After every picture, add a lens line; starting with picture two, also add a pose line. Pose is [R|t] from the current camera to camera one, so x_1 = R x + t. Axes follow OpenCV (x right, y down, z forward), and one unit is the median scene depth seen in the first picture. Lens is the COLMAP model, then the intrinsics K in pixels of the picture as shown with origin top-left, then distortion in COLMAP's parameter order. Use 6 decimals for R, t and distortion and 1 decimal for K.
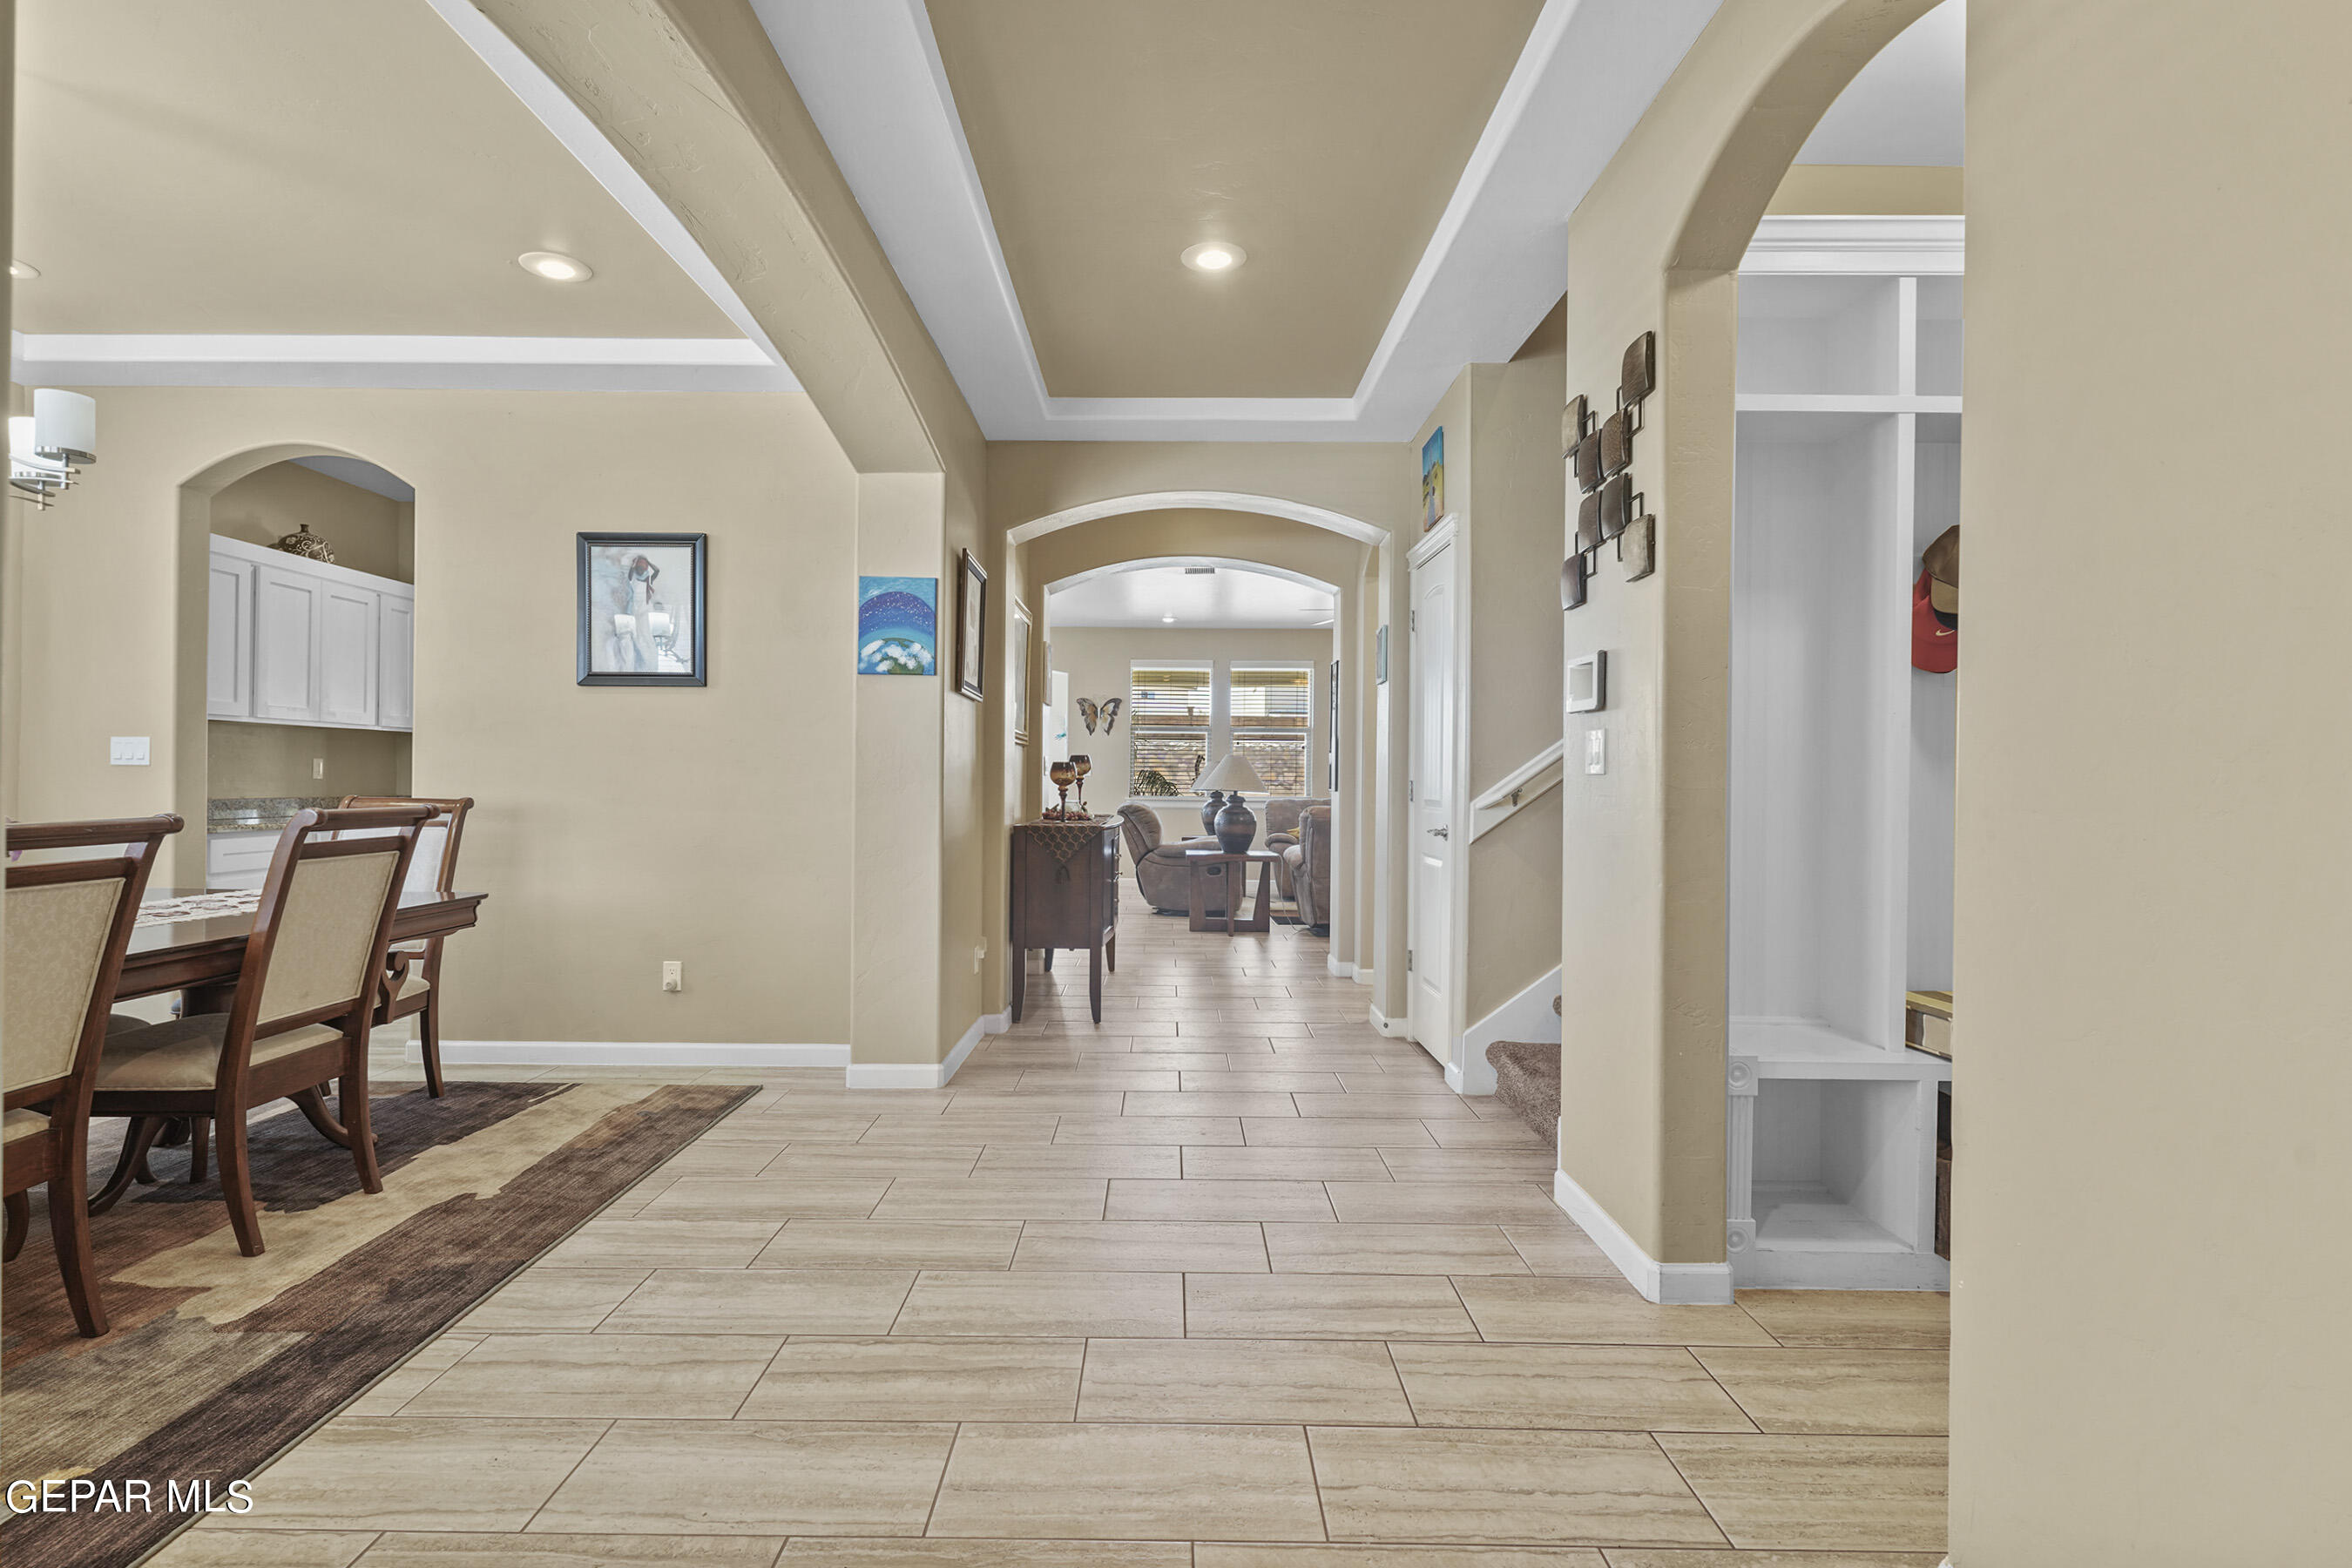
lens RADIAL K [[1133.5, 0, 1160.5], [0, 1133.5, 765.7], [0, 0, 1]] dist [0.009831, -0.009862]
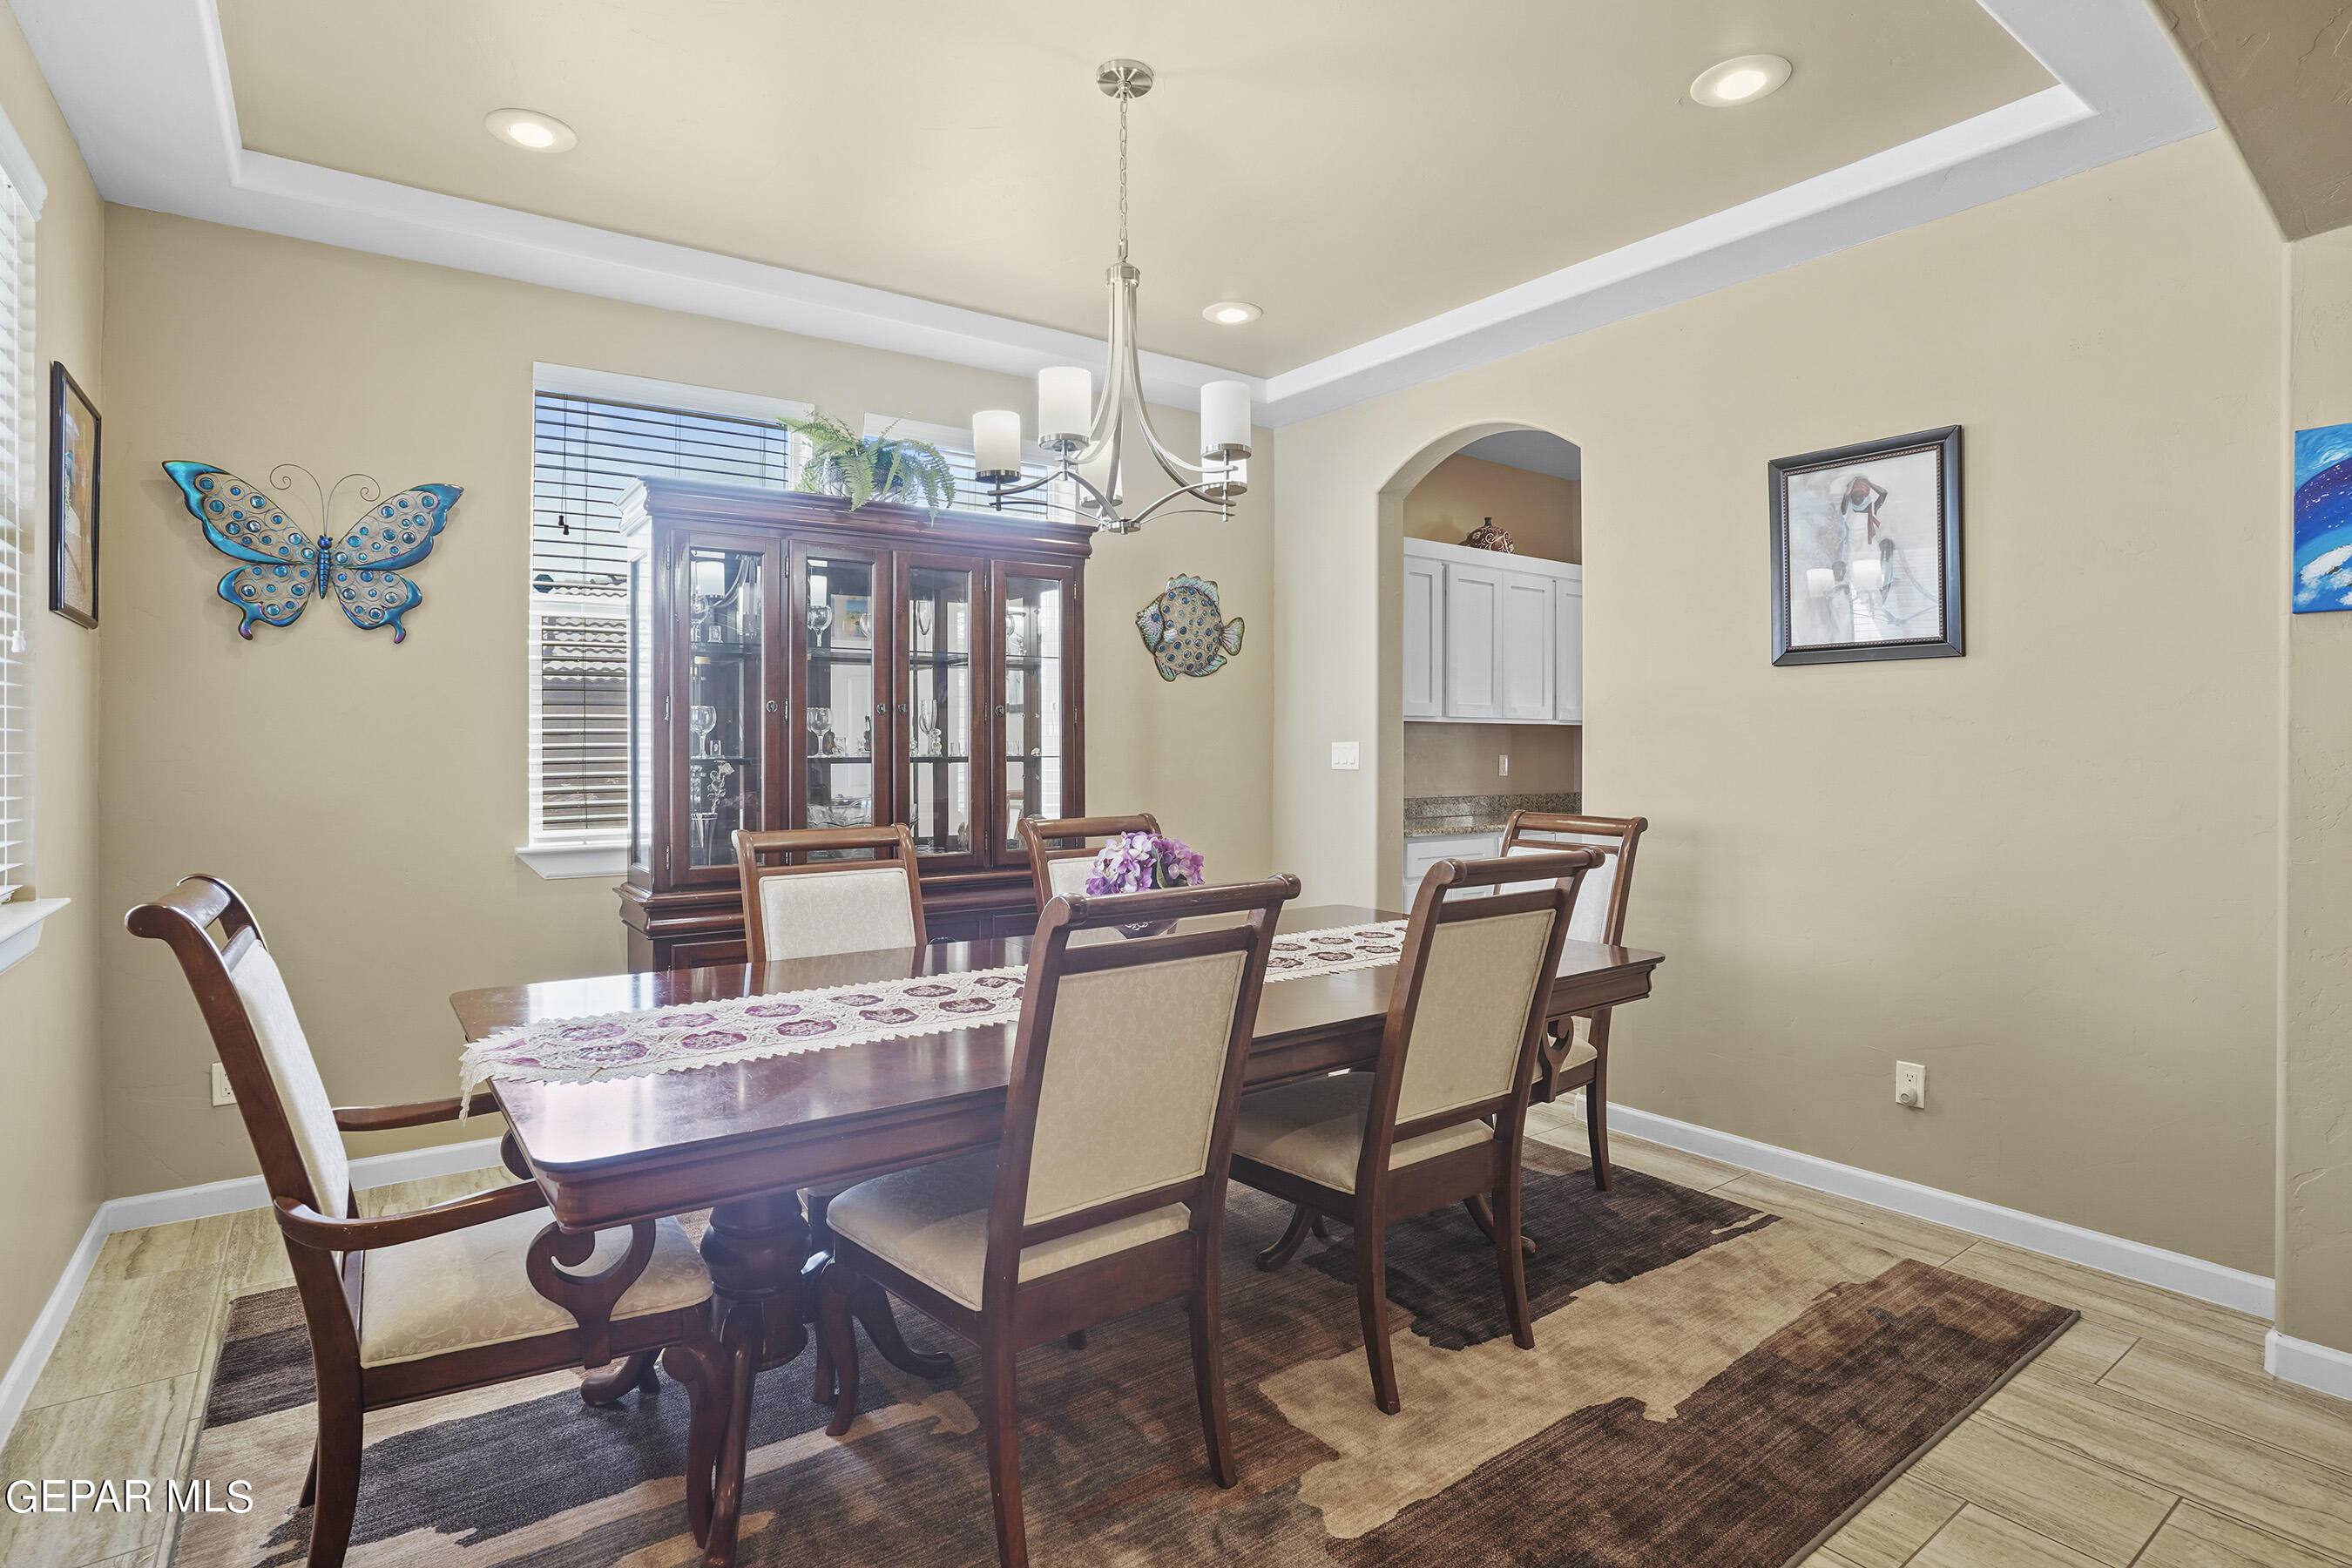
lens RADIAL K [[1153.5, 0, 1164.9], [0, 1153.5, 771.8], [0, 0, 1]] dist [-0.070035, 0.032047]
pose [[0.585666, 0.010033, -0.810490, -0.186416], [0.013591, 0.999661, 0.022195, -0.030095], [0.810438, -0.024015, 0.585331, 0.310656]]
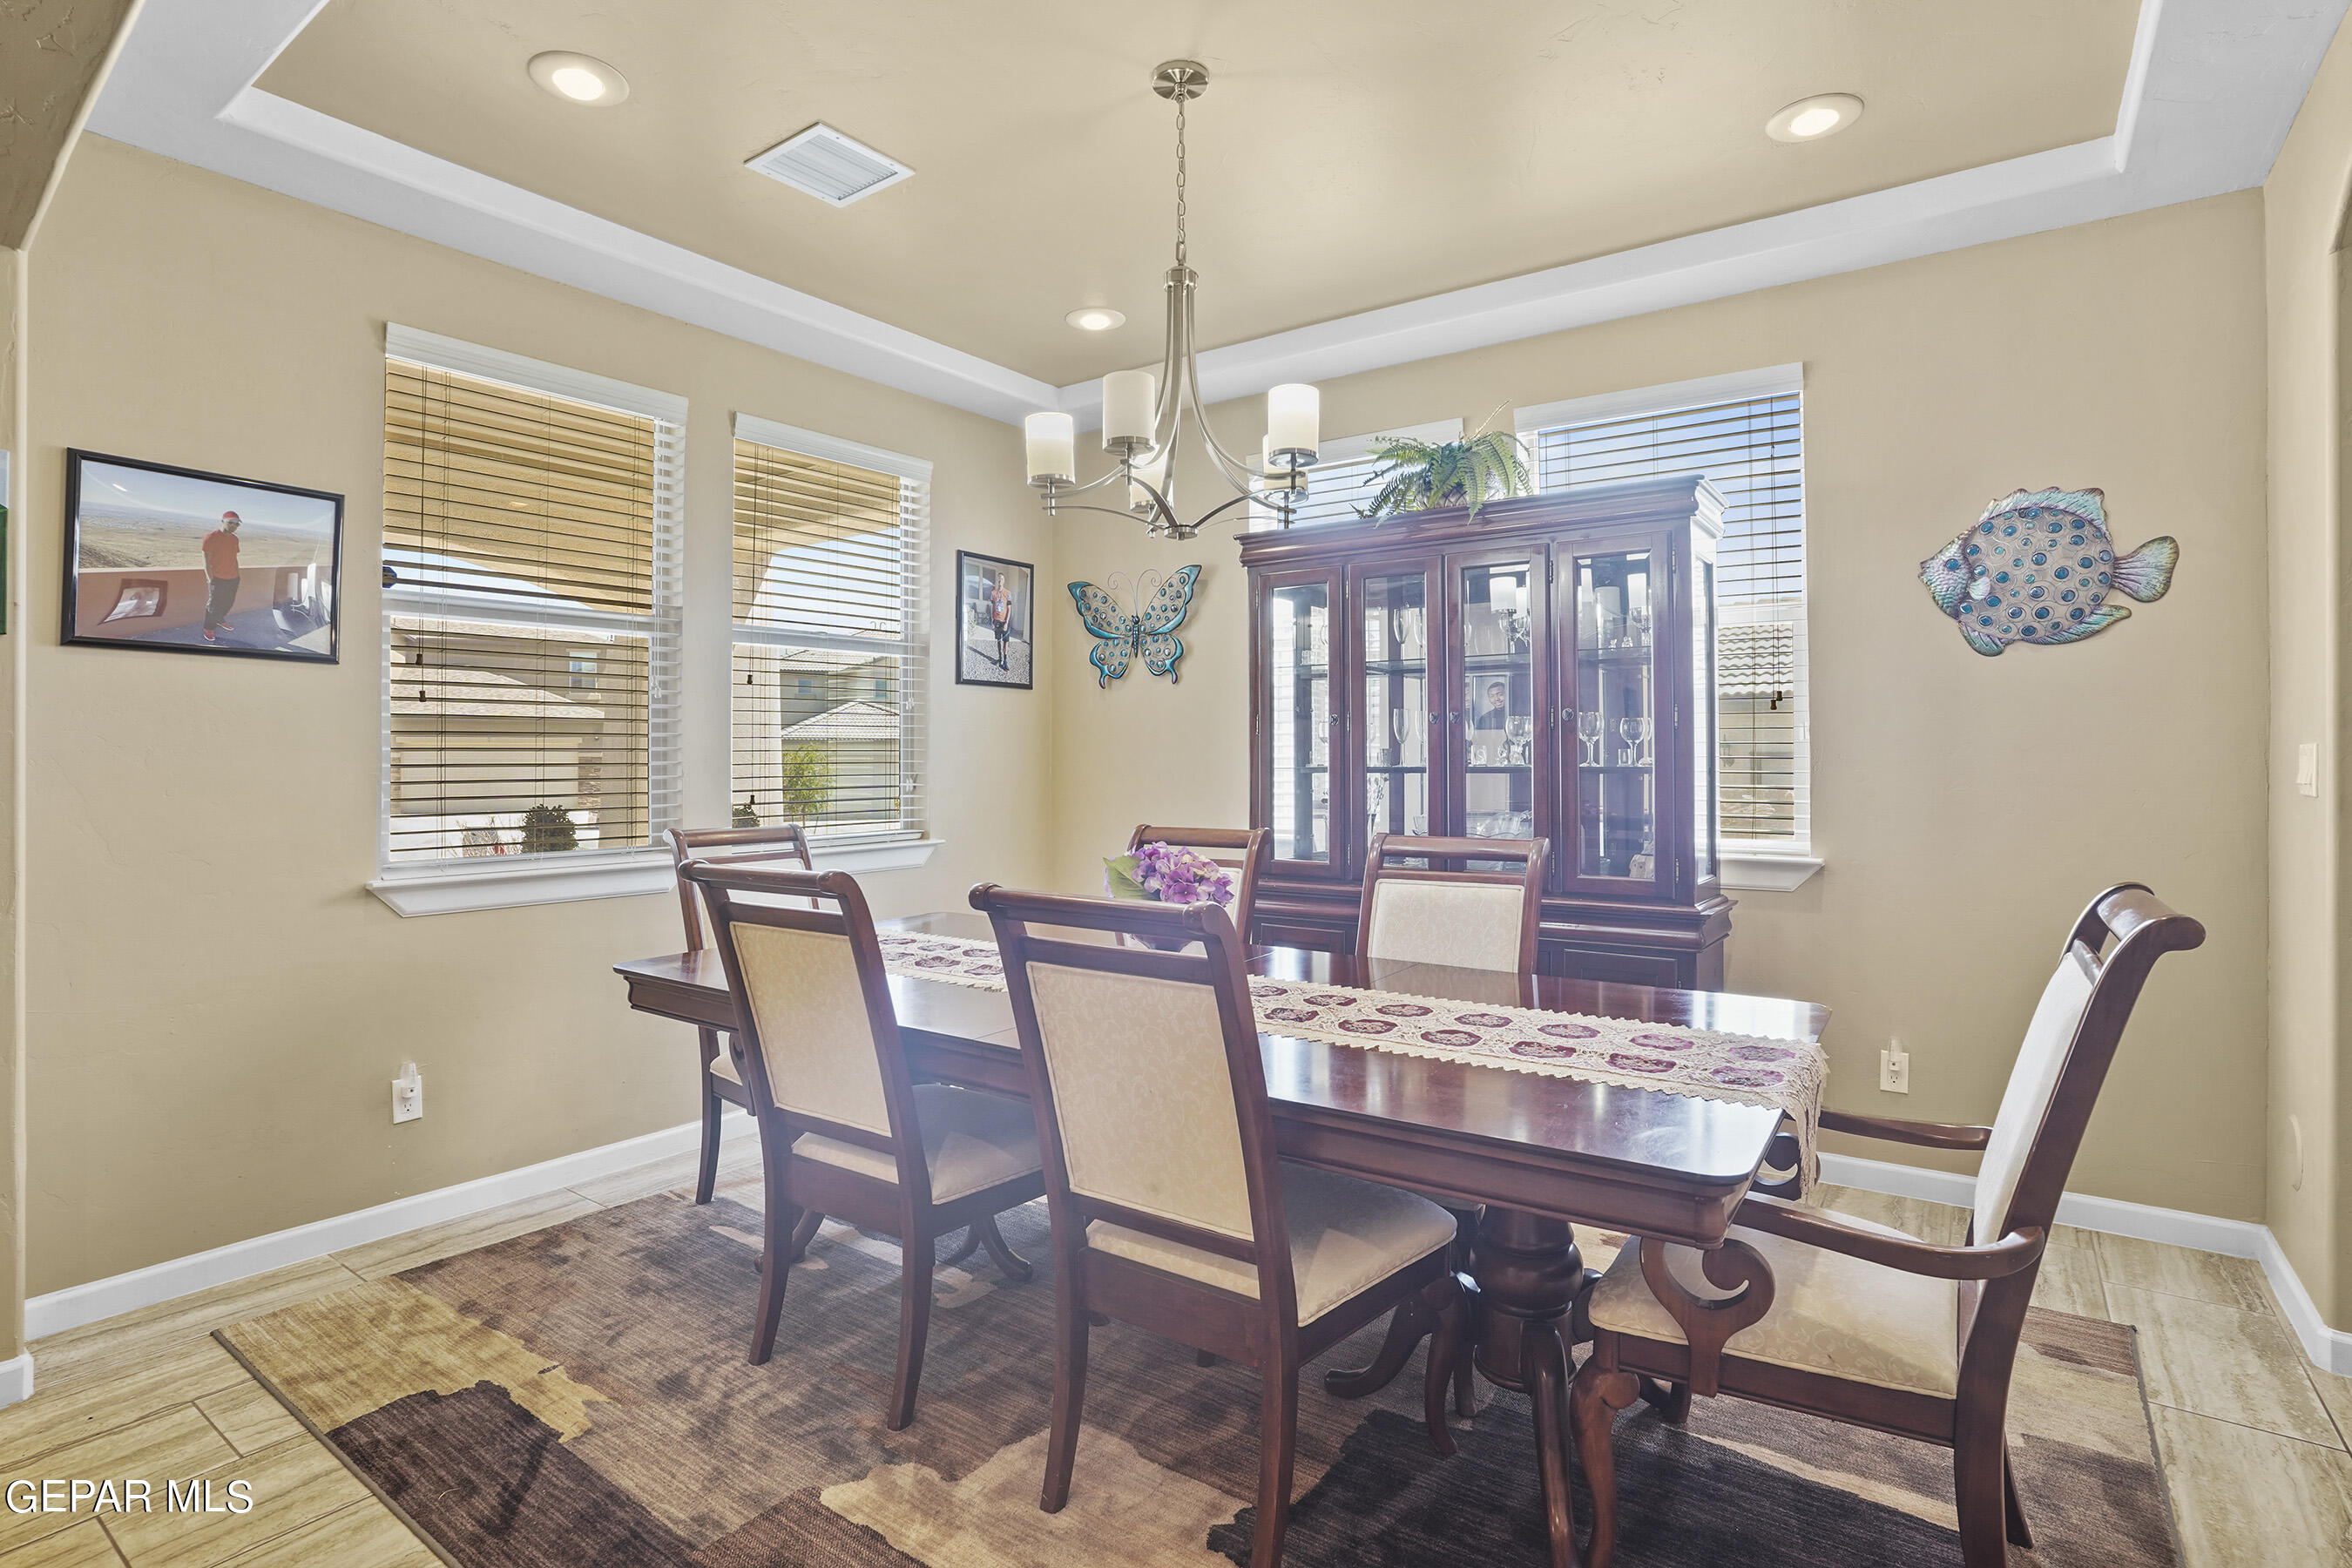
lens RADIAL K [[1189.4, 0, 1172.2], [0, 1189.4, 763.6], [0, 0, 1]] dist [-0.071753, 0.036256]
pose [[-0.571288, -0.004762, -0.820736, -0.183010], [0.007417, 0.999912, -0.010964, -0.017833], [0.820716, -0.012351, -0.571203, 1.112102]]
